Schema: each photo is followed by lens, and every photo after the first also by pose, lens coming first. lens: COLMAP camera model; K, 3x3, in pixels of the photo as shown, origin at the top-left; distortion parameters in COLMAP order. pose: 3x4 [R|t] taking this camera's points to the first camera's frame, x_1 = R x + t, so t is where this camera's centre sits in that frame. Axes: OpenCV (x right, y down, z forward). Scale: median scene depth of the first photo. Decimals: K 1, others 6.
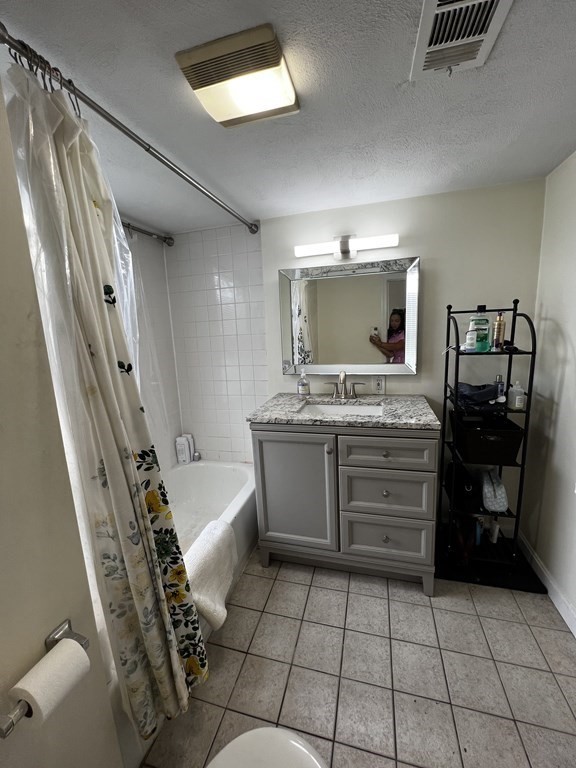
lens RADIAL K [[307.0, 0, 288.1], [0, 307.0, 384.0], [0, 0, 1]] dist [-0.001612, 0.000324]
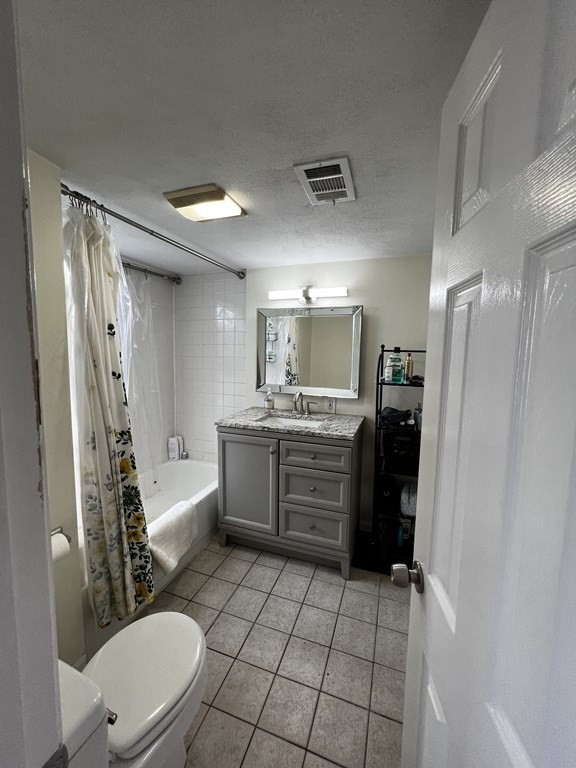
lens RADIAL K [[307.0, 0, 287.4], [0, 307.0, 383.9], [0, 0, 1]] dist [-0.001612, 0.000324]
pose [[0.995068, 0.068983, -0.071286, 0.312074], [-0.073860, 0.994933, -0.068207, 0.021051], [0.066219, 0.073136, 0.995121, -0.342950]]
